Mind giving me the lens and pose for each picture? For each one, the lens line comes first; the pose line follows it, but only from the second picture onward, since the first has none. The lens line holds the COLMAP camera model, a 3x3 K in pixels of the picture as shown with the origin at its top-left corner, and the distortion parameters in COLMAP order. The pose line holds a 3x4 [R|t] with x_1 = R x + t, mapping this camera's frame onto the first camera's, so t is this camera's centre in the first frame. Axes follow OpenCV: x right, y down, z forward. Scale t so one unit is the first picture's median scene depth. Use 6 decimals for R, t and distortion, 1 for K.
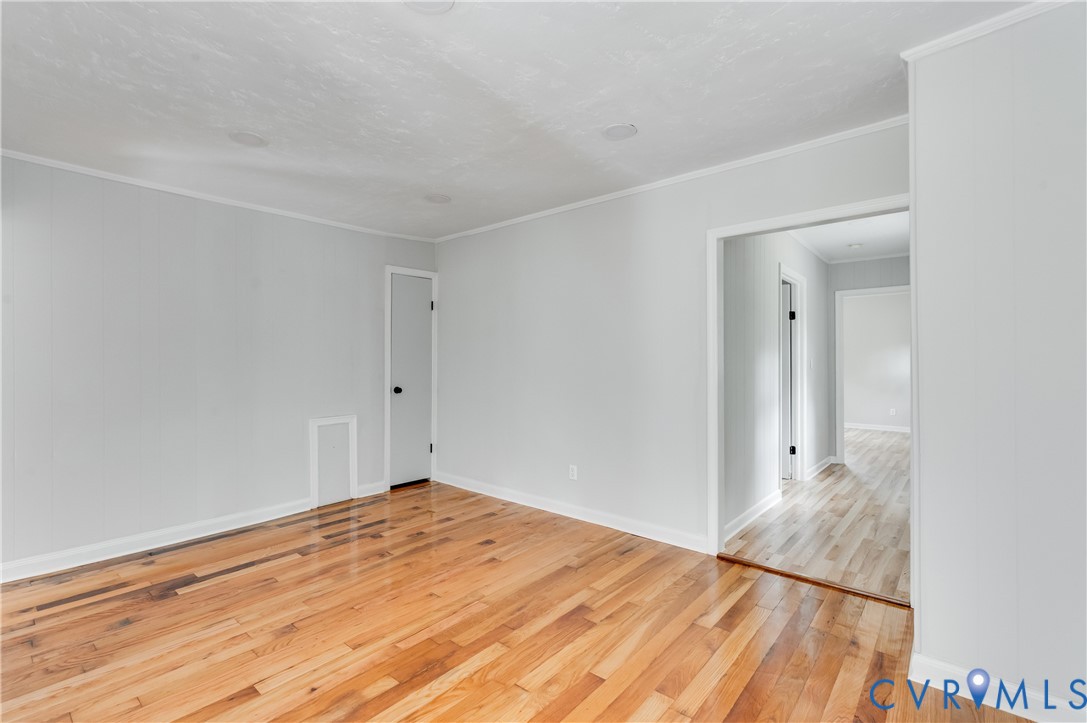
lens RADIAL K [[488.4, 0, 543.4], [0, 488.4, 361.5], [0, 0, 1]] dist [0.000351, -0.000197]
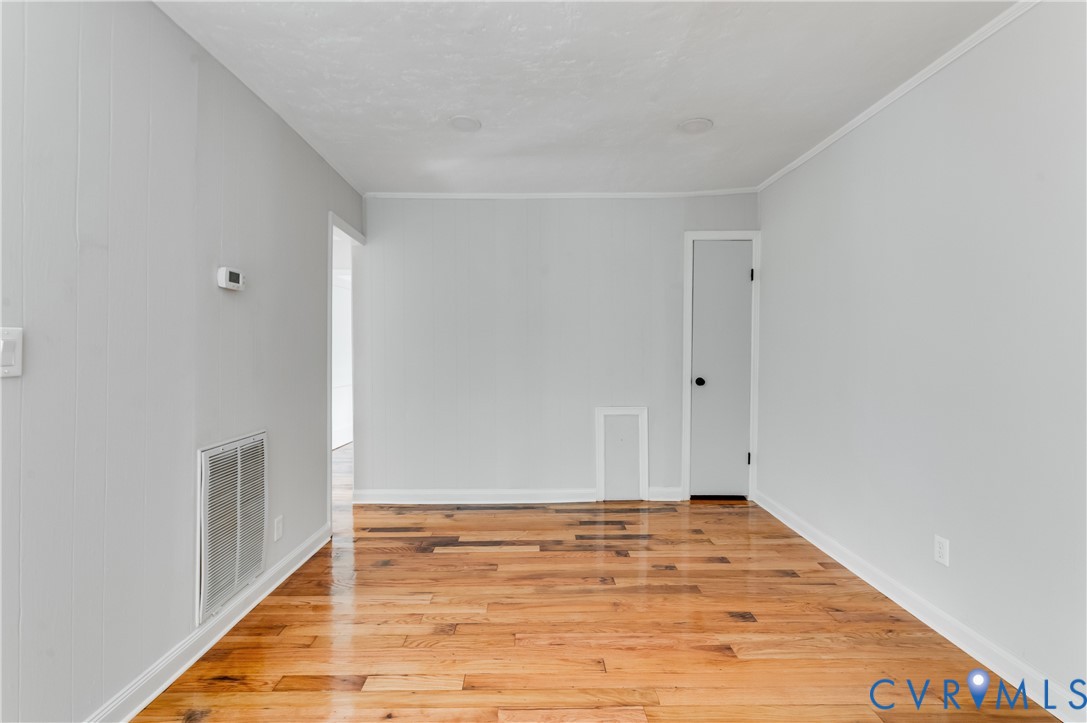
lens RADIAL K [[488.4, 0, 540.9], [0, 488.4, 357.1], [0, 0, 1]] dist [0.000351, -0.000197]
pose [[0.654271, 0.017983, -0.756046, 0.219354], [-0.002937, 0.999770, 0.021238, 0.000501], [0.756254, -0.011675, 0.654174, 0.379435]]
